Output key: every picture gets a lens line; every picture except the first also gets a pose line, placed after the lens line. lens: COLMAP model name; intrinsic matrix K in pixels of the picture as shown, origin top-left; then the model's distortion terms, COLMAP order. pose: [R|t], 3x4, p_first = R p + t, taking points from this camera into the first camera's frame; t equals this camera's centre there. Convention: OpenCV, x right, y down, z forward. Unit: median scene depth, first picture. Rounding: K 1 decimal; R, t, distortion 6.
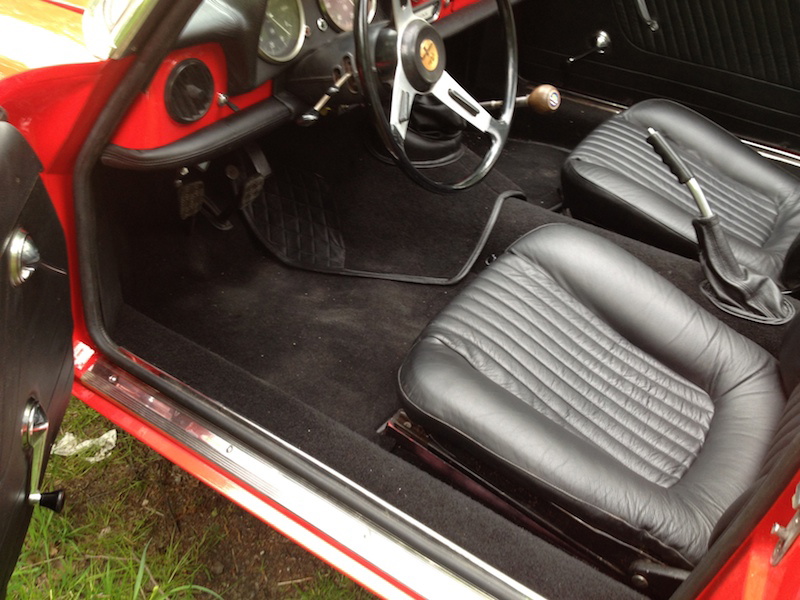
lens RADIAL K [[746.2, 0, 400.0], [0, 746.2, 300.0], [0, 0, 1]] dist [0.149788, -0.356292]
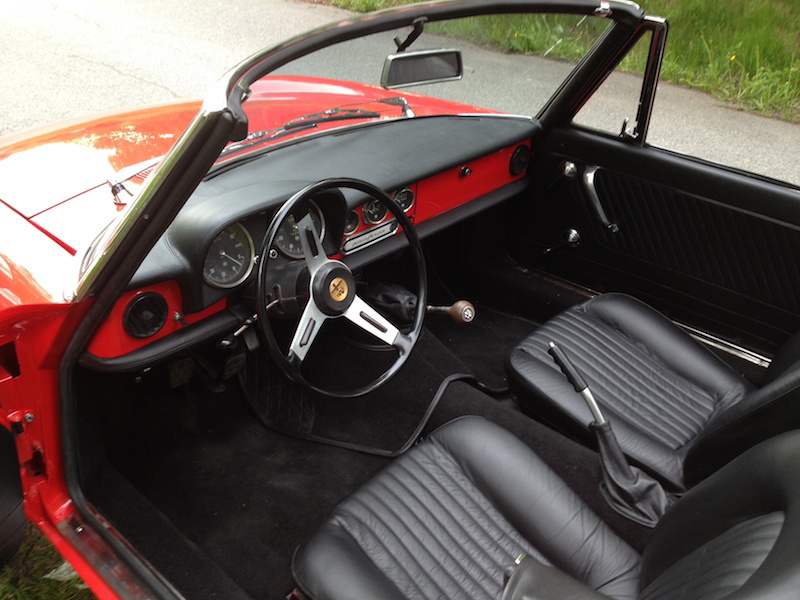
lens RADIAL K [[746.2, 0, 400.0], [0, 746.2, 300.0], [0, 0, 1]] dist [0.149788, -0.356292]
pose [[0.988611, 0.047958, -0.142649, 0.274942], [-0.067567, 0.988407, -0.135967, -0.124233], [0.134475, 0.144057, 0.980390, -0.180053]]
